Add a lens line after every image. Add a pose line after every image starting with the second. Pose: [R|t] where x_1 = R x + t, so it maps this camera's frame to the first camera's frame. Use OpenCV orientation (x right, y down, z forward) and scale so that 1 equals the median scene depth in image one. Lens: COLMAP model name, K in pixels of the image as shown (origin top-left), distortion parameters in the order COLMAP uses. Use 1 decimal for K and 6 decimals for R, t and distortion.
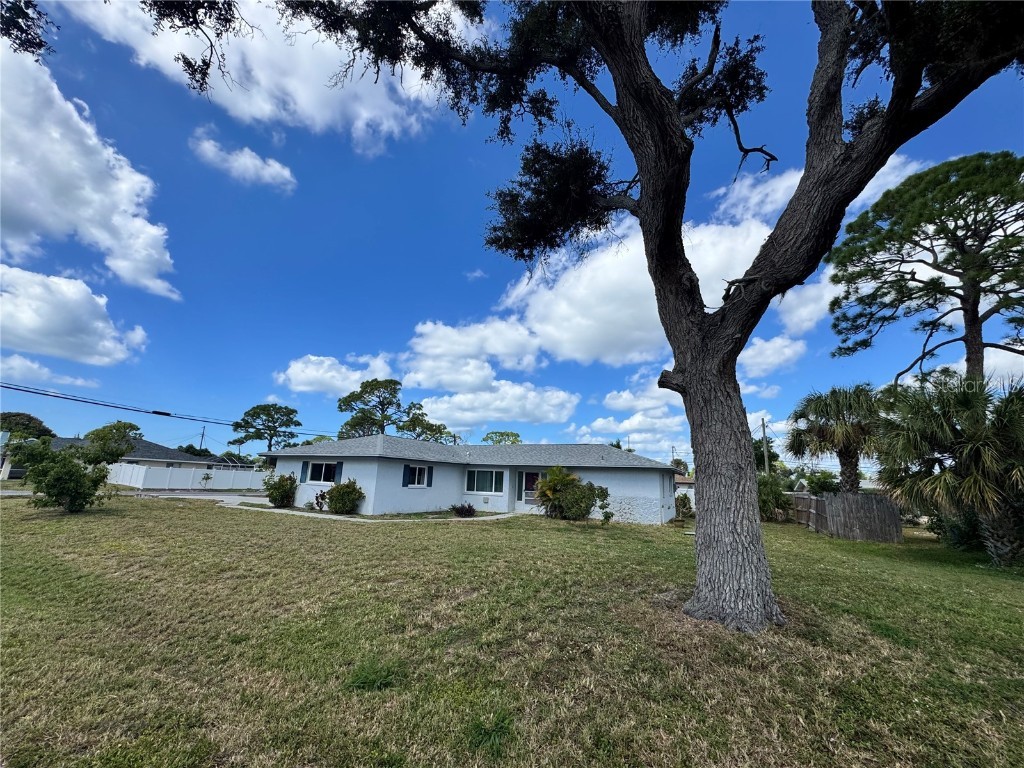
lens RADIAL K [[421.3, 0, 514.8], [0, 421.3, 396.4], [0, 0, 1]] dist [-0.002453, -0.000120]
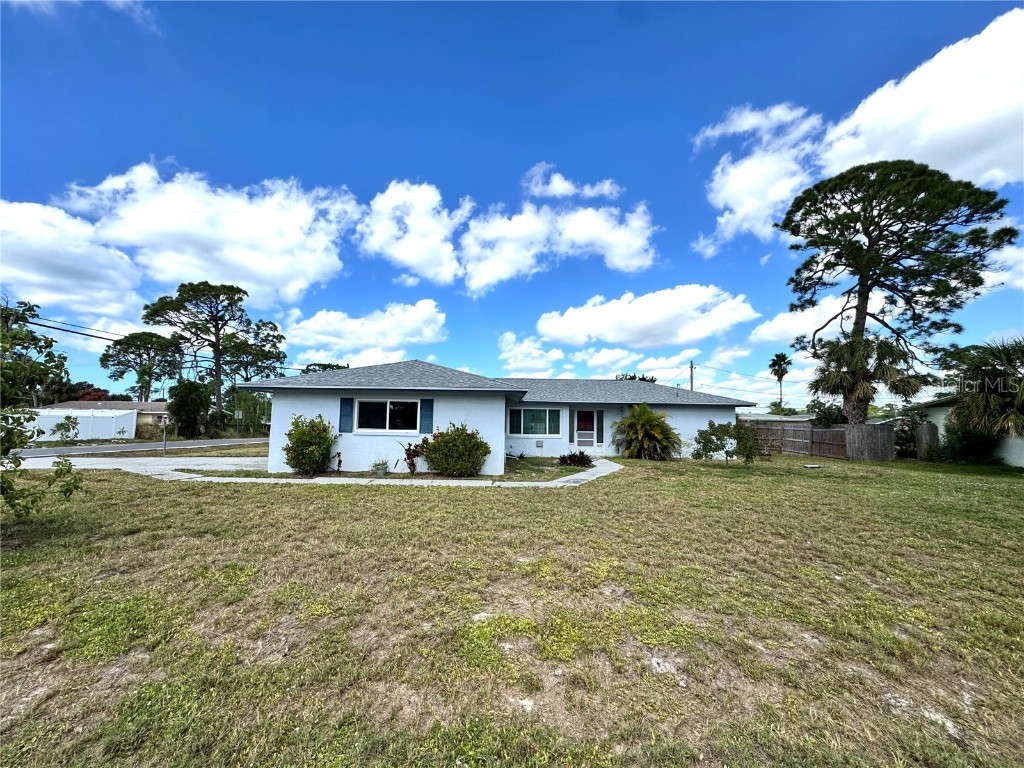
lens RADIAL K [[411.3, 0, 507.5], [0, 411.3, 386.5], [0, 0, 1]] dist [0.000099, 0.000068]
pose [[0.884899, 0.013970, 0.465573, -0.547510], [-0.073312, 0.991269, 0.109597, 0.055072], [-0.459977, -0.131115, 0.878197, 0.364134]]
